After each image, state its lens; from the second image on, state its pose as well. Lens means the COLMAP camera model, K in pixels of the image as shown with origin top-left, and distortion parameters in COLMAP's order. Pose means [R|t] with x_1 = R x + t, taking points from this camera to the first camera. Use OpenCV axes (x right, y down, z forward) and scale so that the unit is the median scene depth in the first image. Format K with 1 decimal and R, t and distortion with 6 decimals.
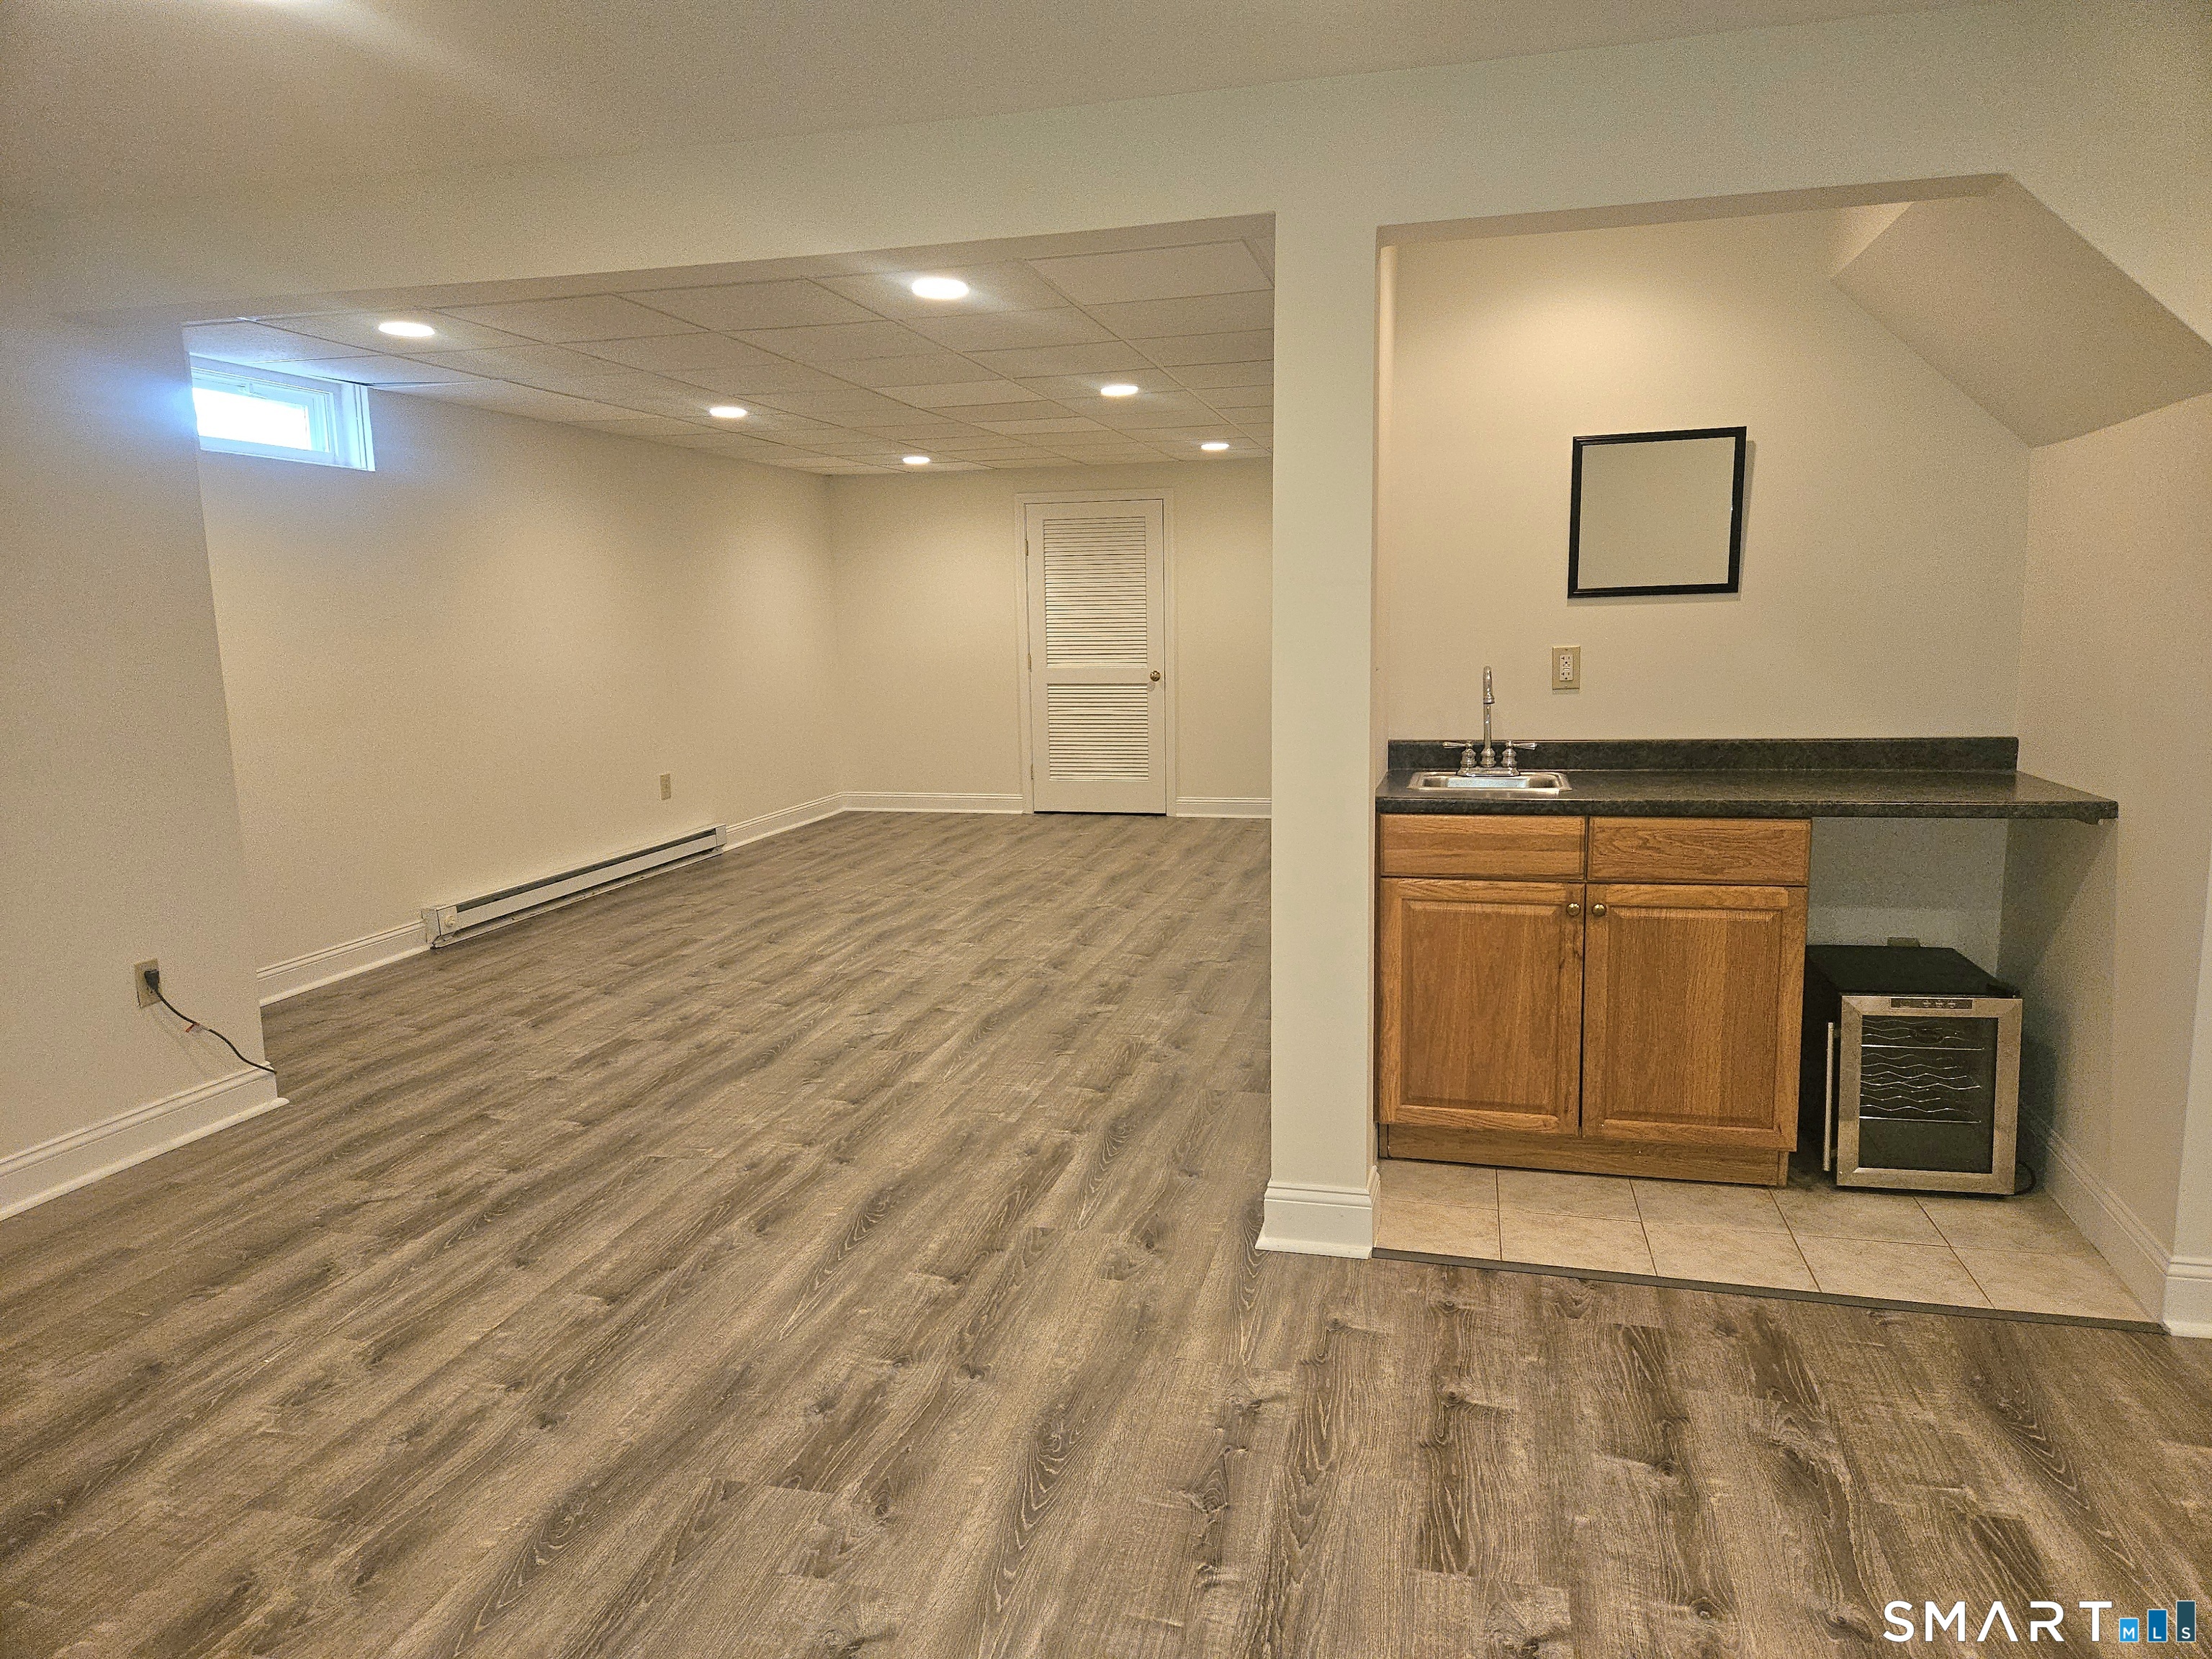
lens RADIAL K [[1487.0, 0, 1091.5], [0, 1487.0, 856.2], [0, 0, 1]] dist [0.068760, -0.067131]
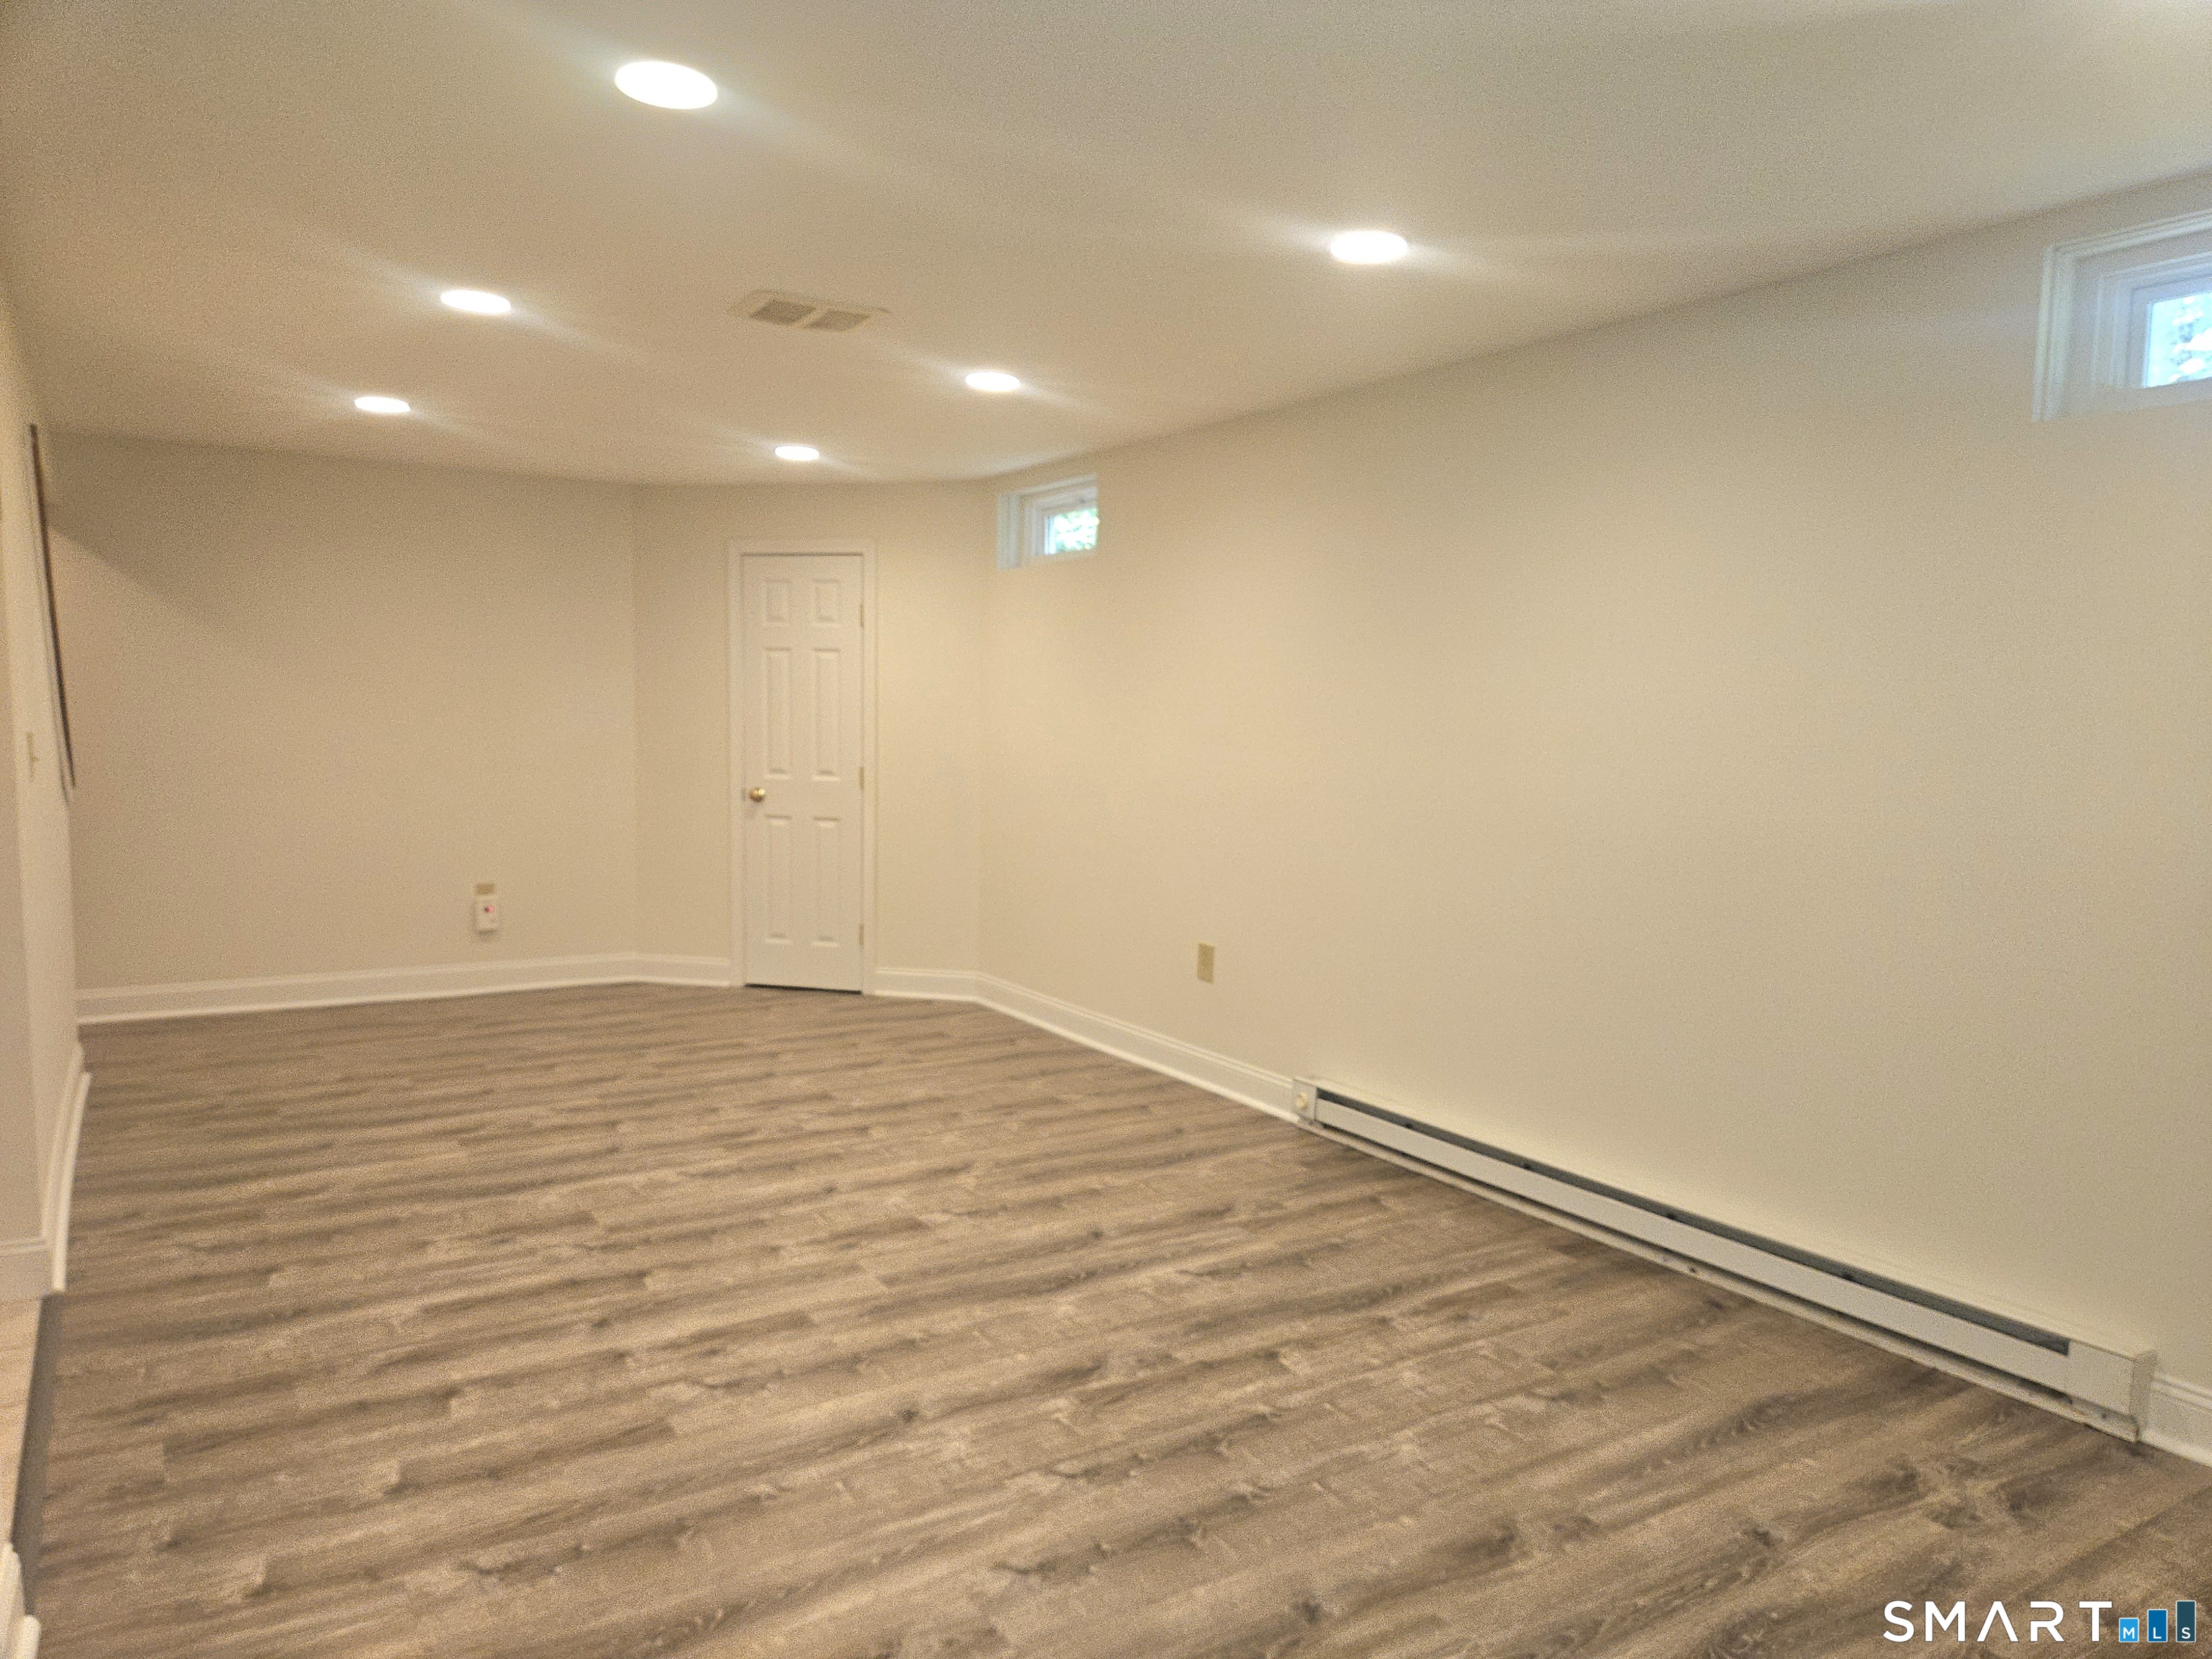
lens RADIAL K [[1487.0, 0, 1091.5], [0, 1487.0, 856.2], [0, 0, 1]] dist [0.068760, -0.067131]
pose [[-0.736796, -0.060672, 0.673387, -0.810509], [0.103744, 0.974026, 0.201273, -0.218233], [-0.668108, 0.218157, -0.711364, 1.428251]]
